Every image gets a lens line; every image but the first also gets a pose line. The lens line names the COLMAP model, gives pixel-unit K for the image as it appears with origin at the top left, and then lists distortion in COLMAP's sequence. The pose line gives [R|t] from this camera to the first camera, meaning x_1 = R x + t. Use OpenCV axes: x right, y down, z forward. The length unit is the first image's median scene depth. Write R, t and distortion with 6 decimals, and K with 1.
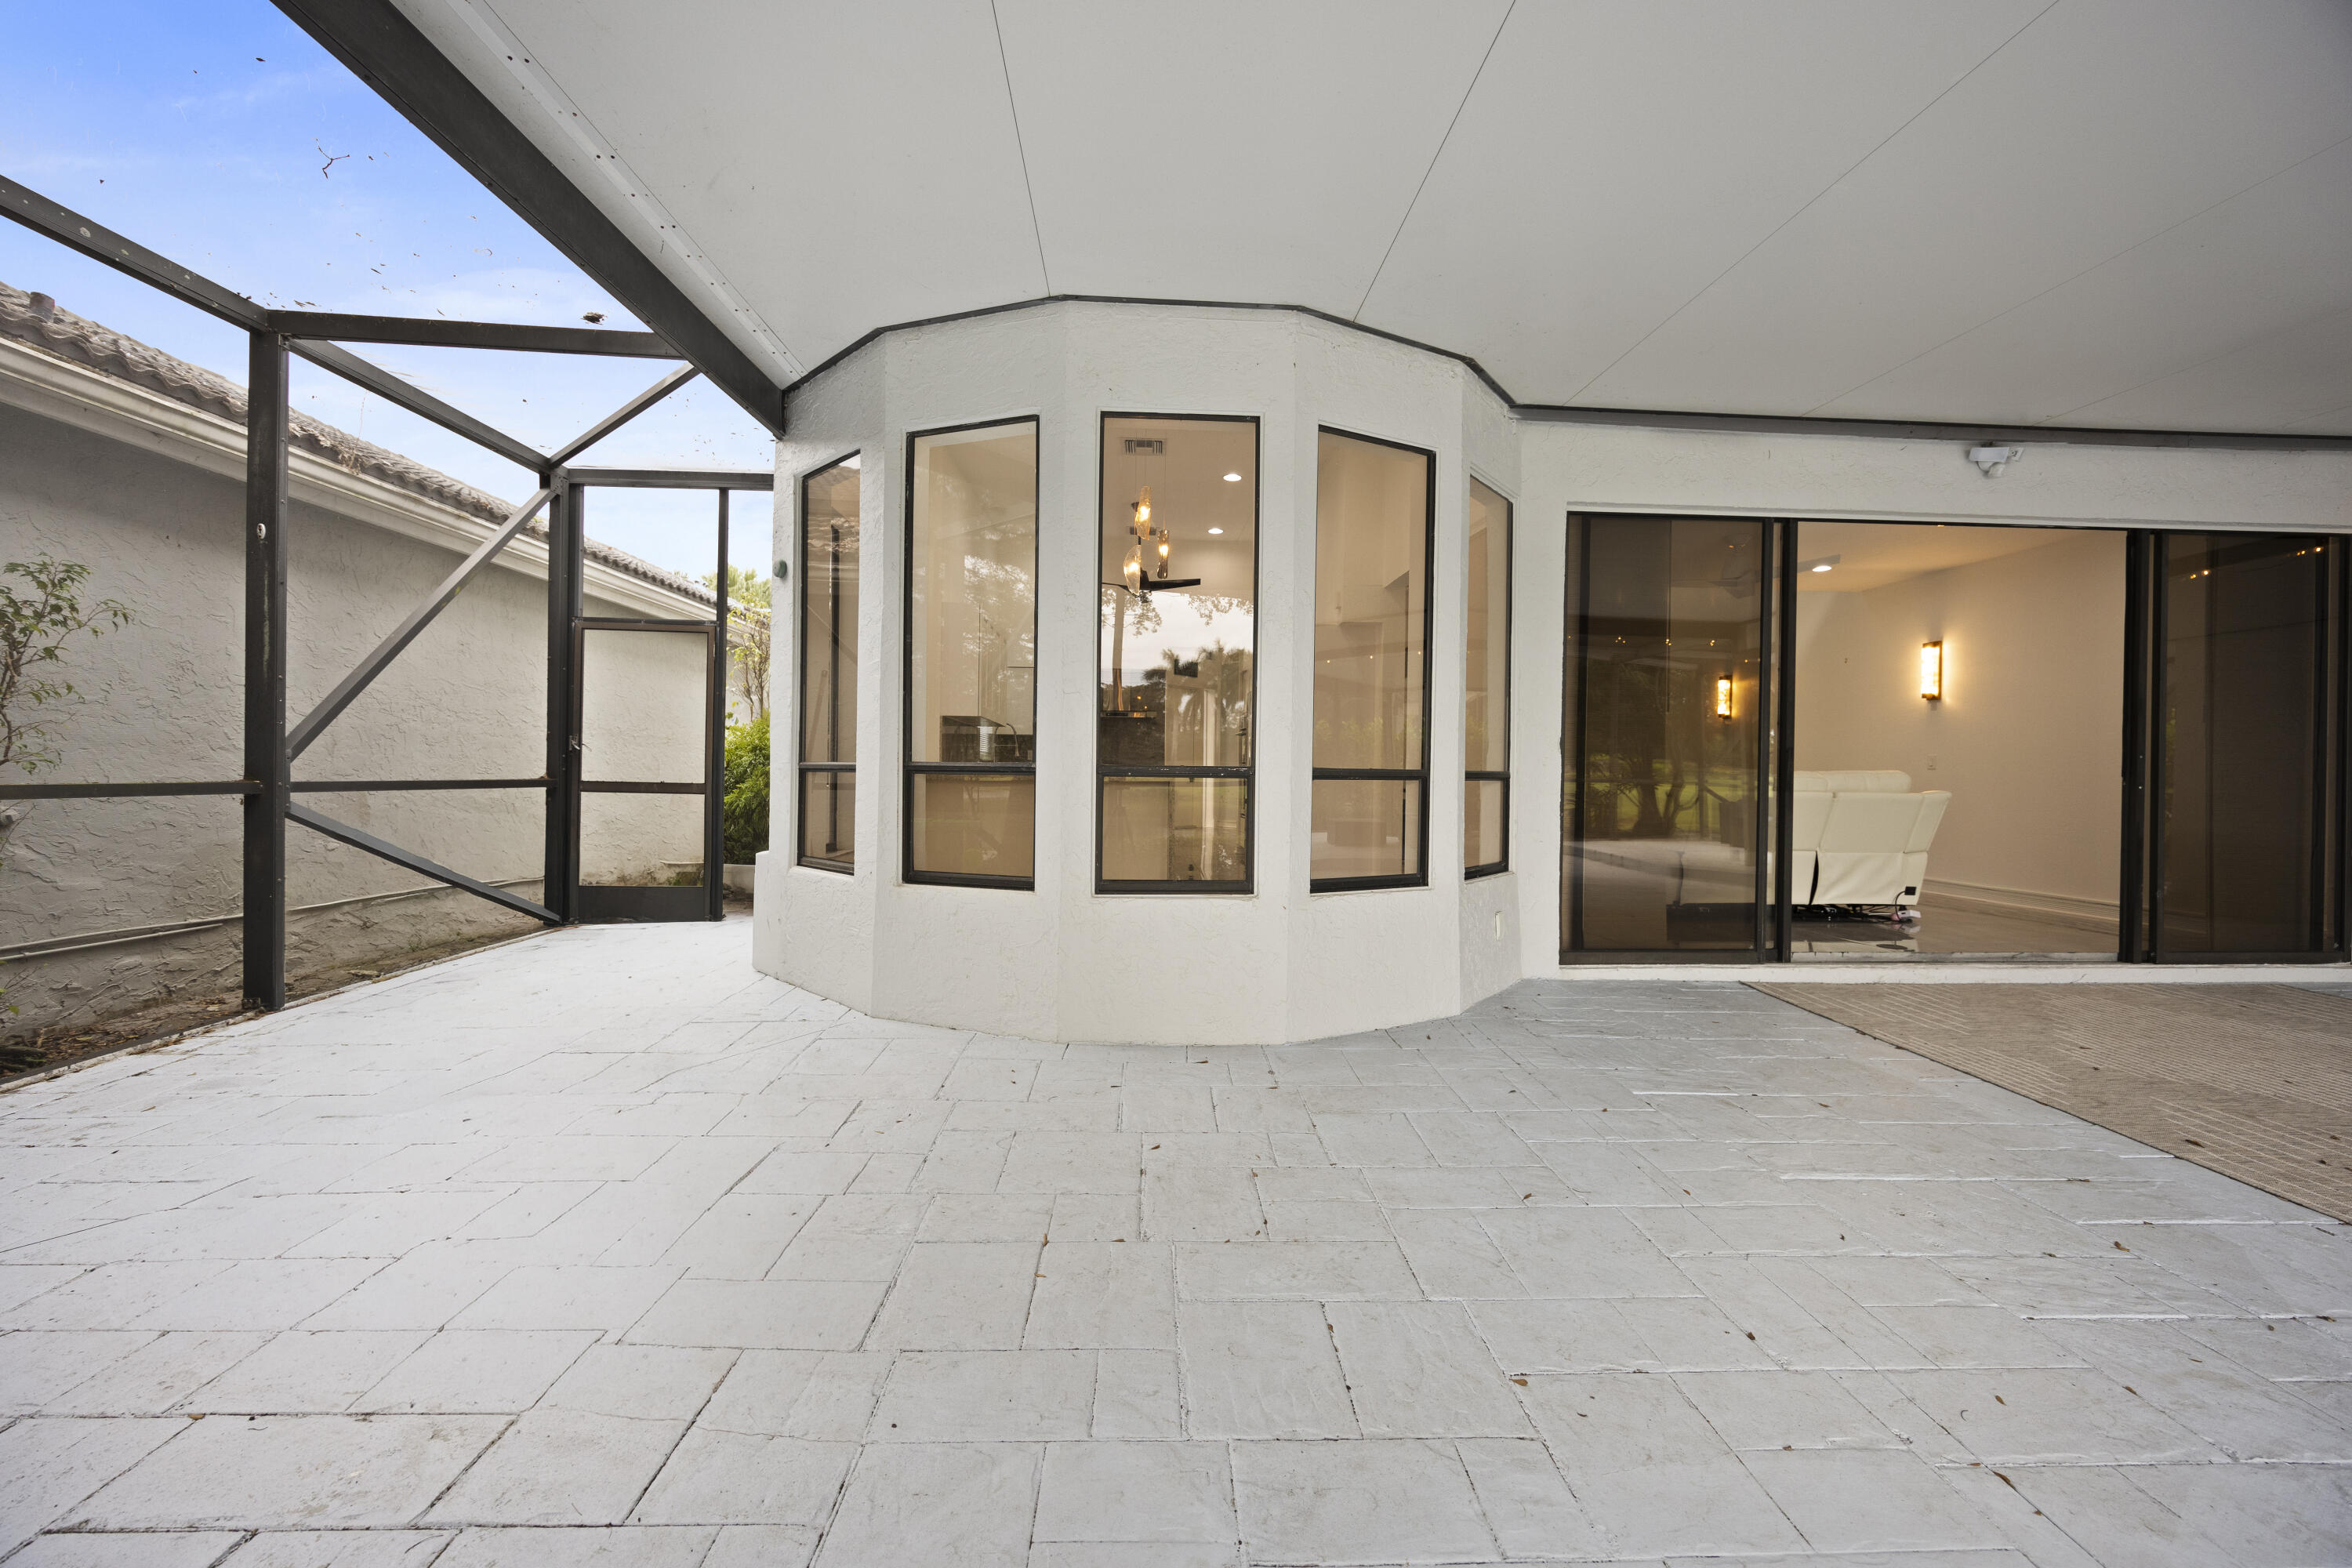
lens RADIAL K [[904.9, 0, 1157.9], [0, 904.9, 773.7], [0, 0, 1]] dist [-0.003494, 0.000967]
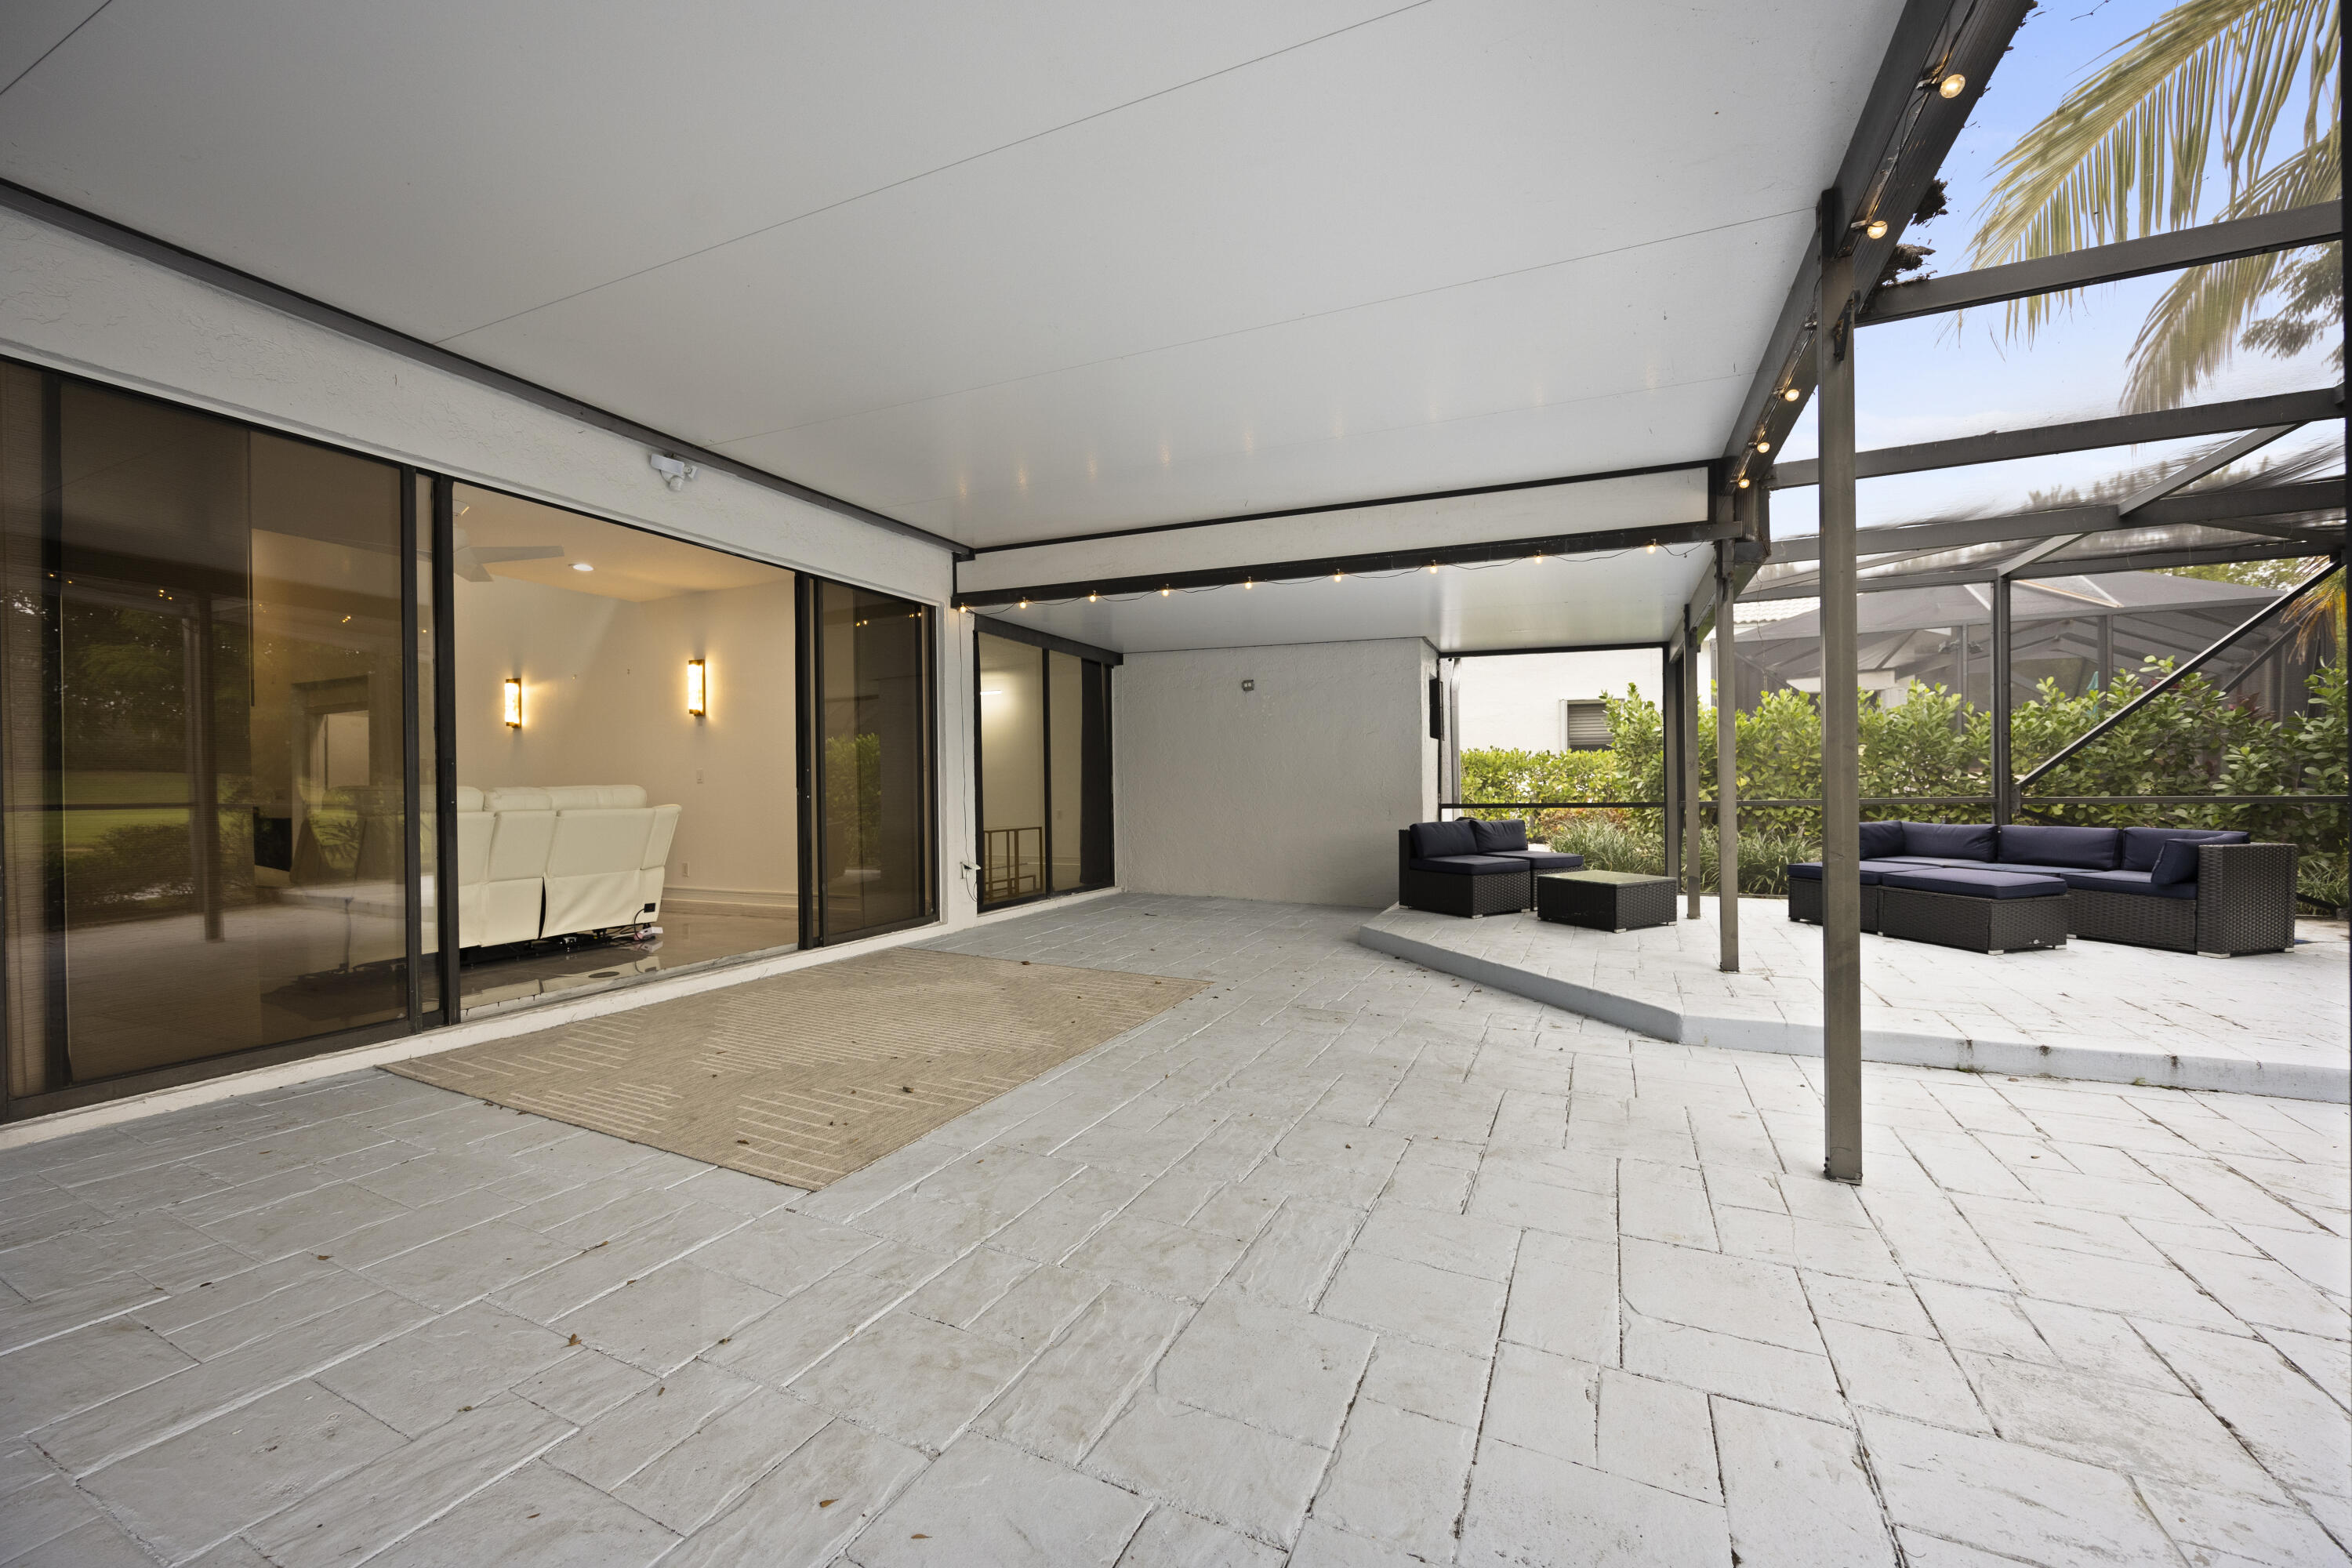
lens RADIAL K [[904.9, 0, 1188.0], [0, 904.9, 789.5], [0, 0, 1]] dist [-0.003494, 0.000967]
pose [[0.456761, -0.020135, 0.889361, 0.278962], [0.019974, 0.999724, 0.012376, 0.001650], [-0.889365, 0.012112, 0.457038, 0.041057]]
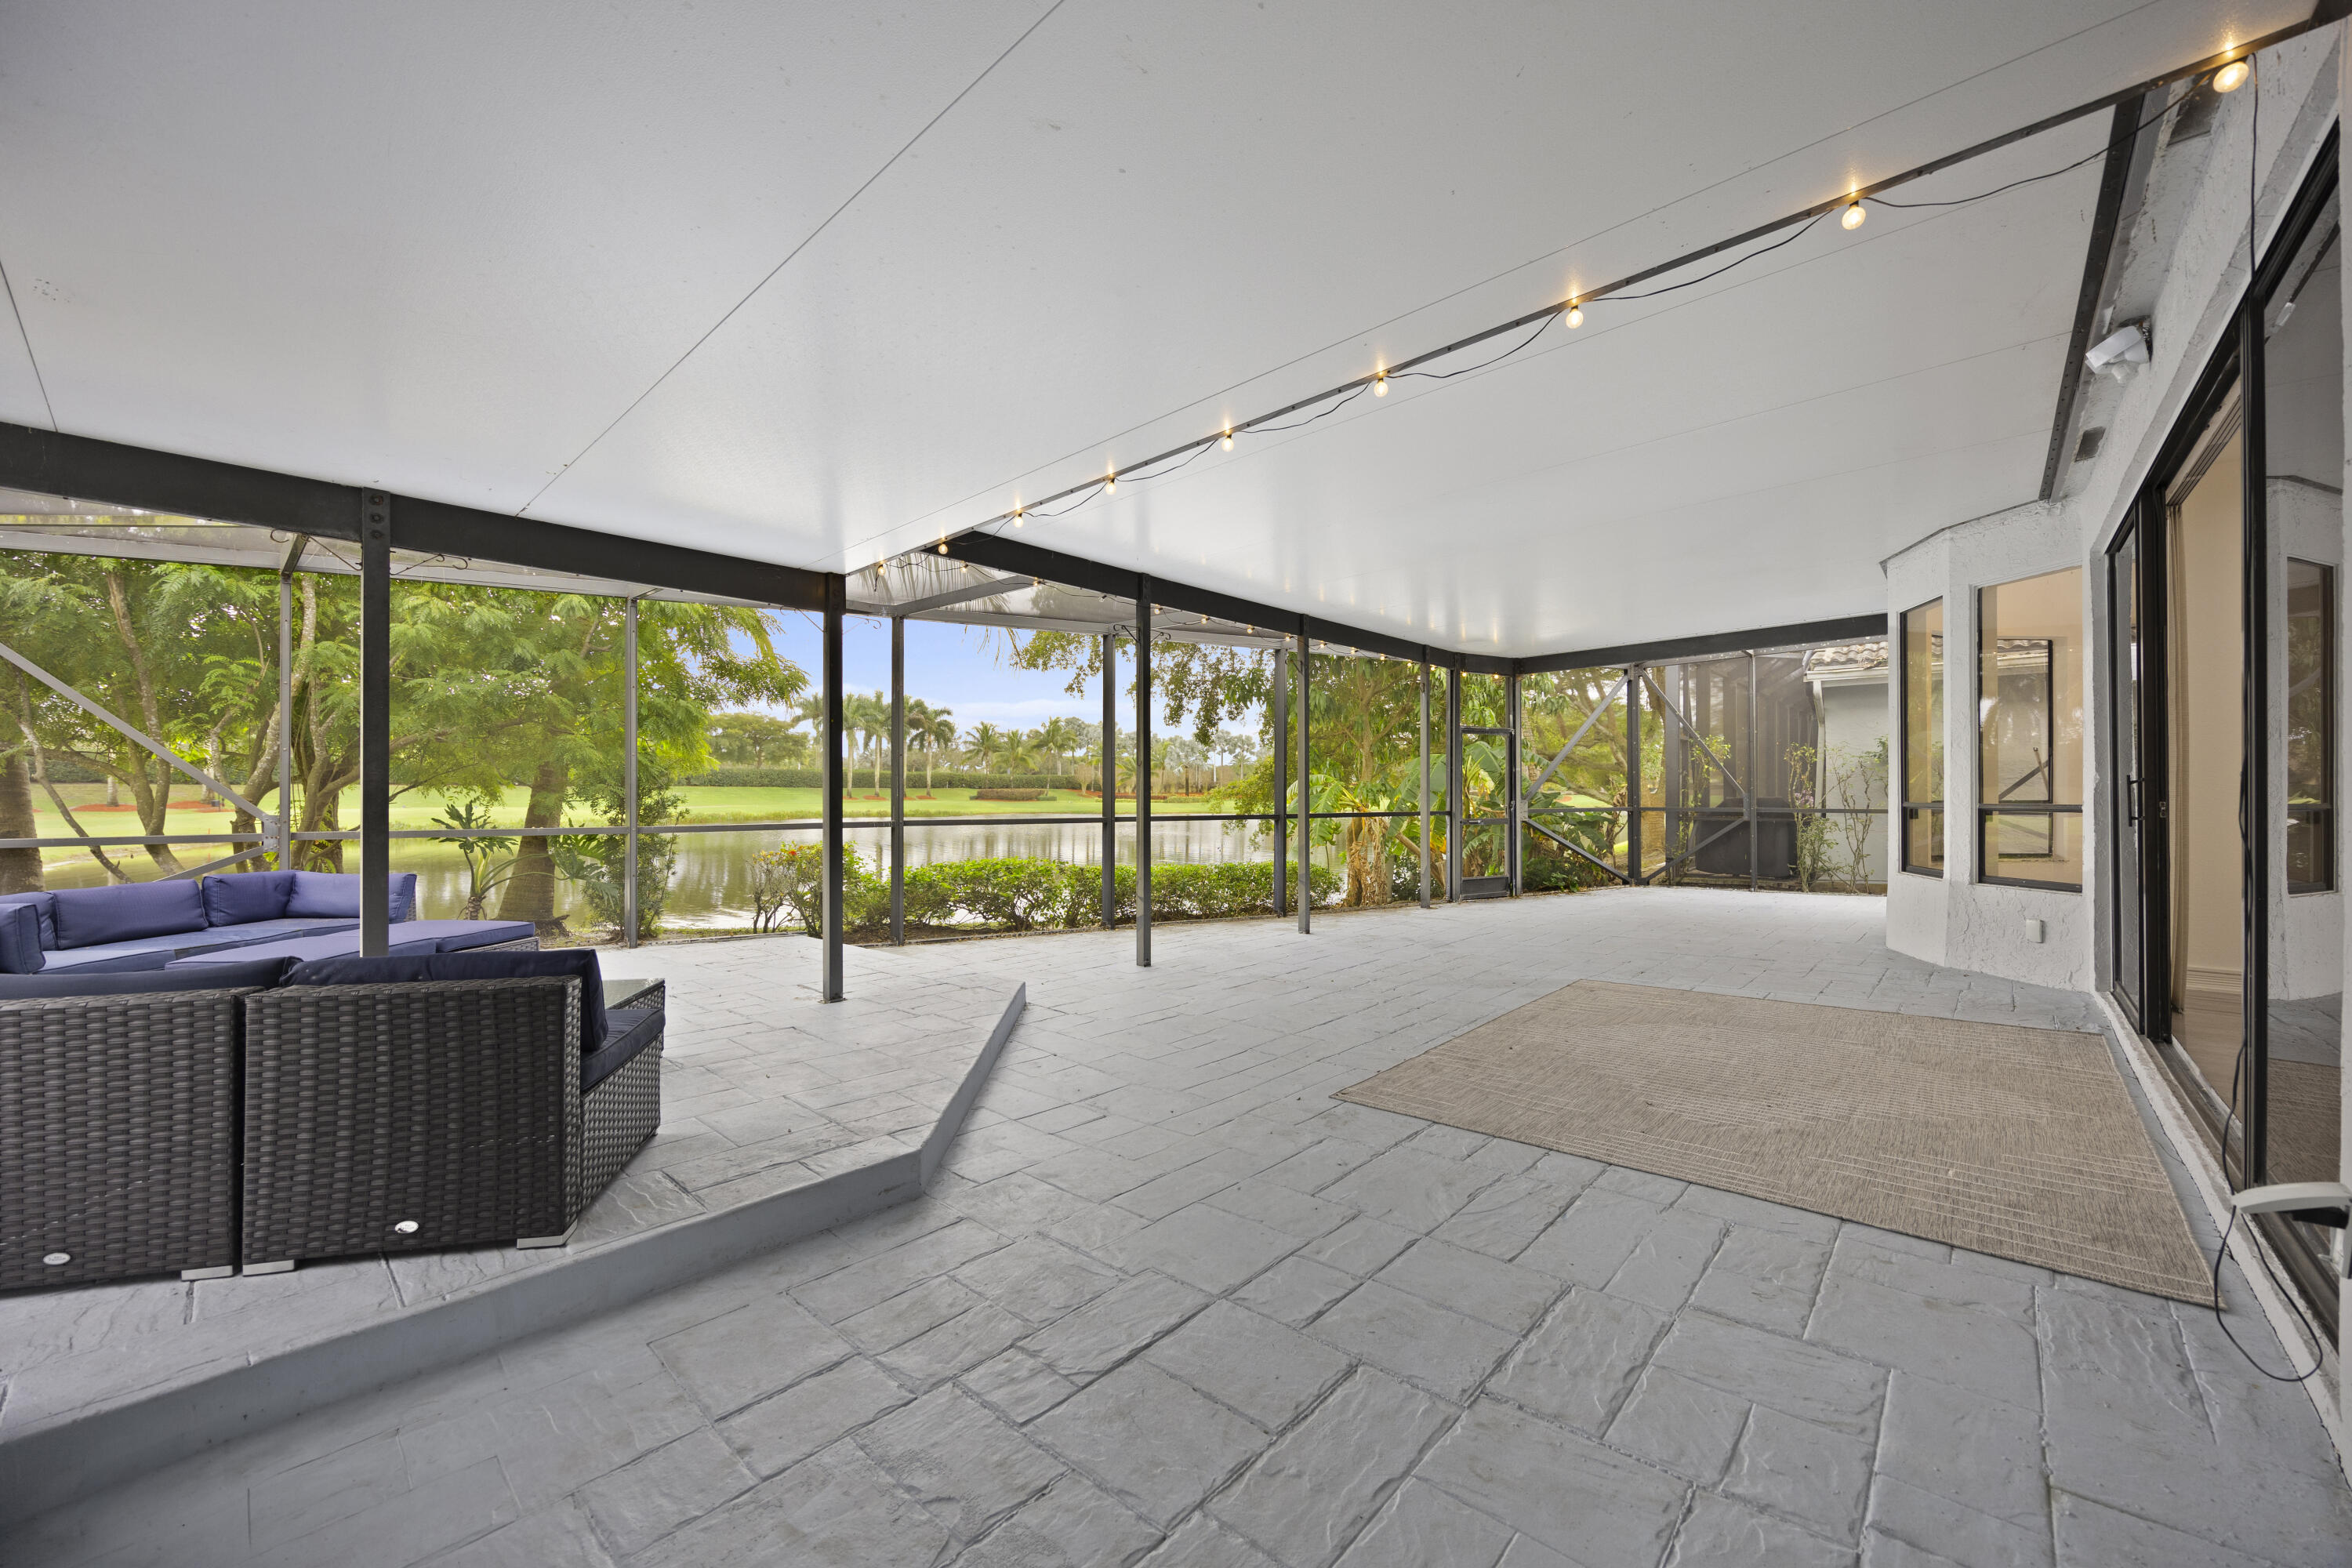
lens RADIAL K [[904.9, 0, 1152.1], [0, 904.9, 789.5], [0, 0, 1]] dist [-0.003494, 0.000967]
pose [[-0.723177, -0.009570, -0.690596, 1.960405], [-0.006072, 0.999953, -0.007499, -0.000141], [0.690636, -0.001230, -0.723202, 0.994993]]
